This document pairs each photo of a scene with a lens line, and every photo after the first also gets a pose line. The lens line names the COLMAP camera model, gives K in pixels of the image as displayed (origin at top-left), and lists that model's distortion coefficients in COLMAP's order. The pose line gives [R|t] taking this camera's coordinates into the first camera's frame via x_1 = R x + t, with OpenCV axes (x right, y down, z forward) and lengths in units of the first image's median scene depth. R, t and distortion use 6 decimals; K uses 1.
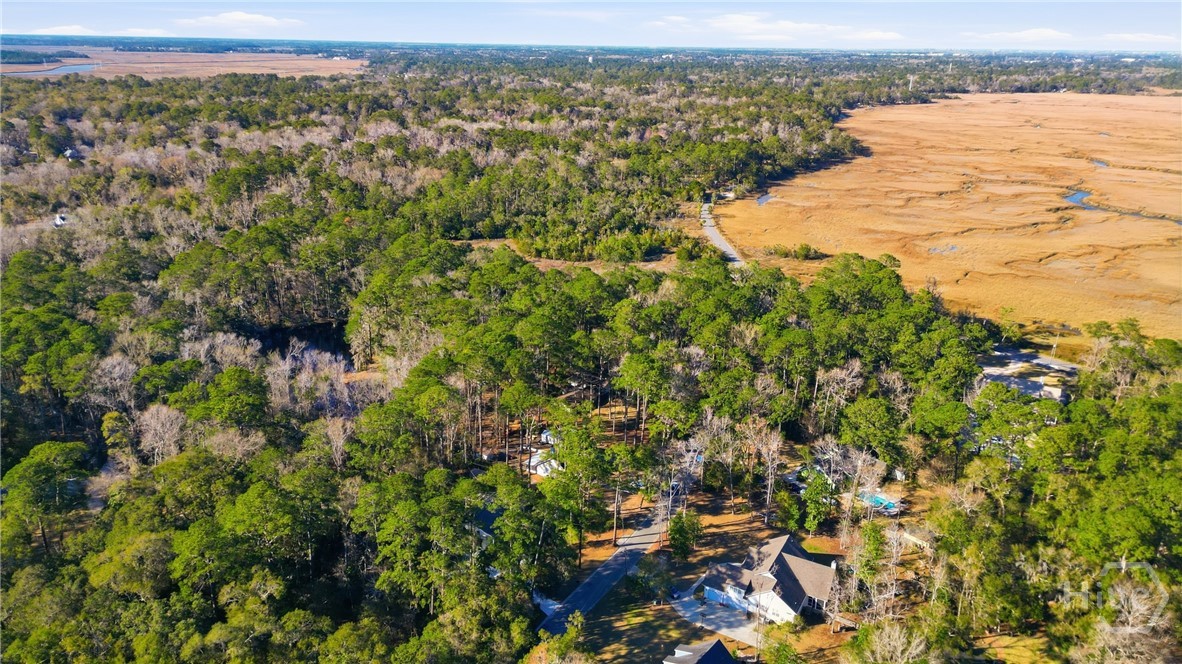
lens RADIAL K [[827.0, 0, 590.6], [0, 827.0, 334.6], [0, 0, 1]] dist [0.044397, -0.016864]
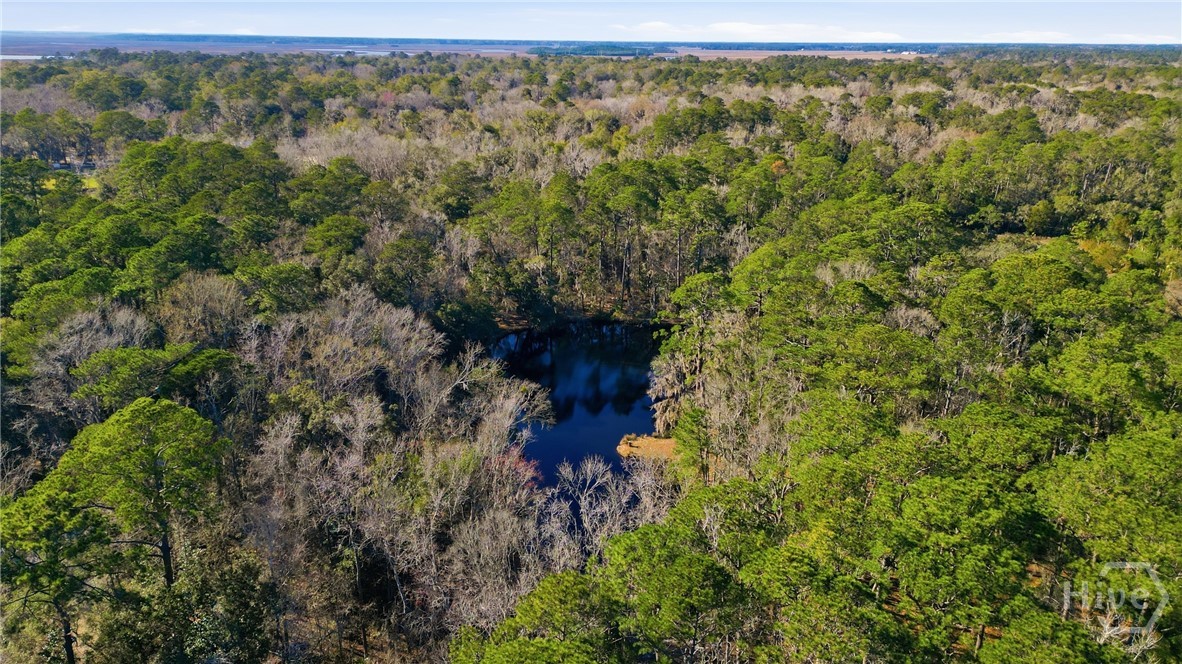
lens RADIAL K [[827.0, 0, 582.5], [0, 827.0, 336.3], [0, 0, 1]] dist [0.044397, -0.016864]
pose [[0.803817, 0.193614, -0.562488, -0.034141], [-0.194634, 0.979107, 0.058879, -0.018846], [0.562135, 0.062151, 0.824707, 0.337486]]
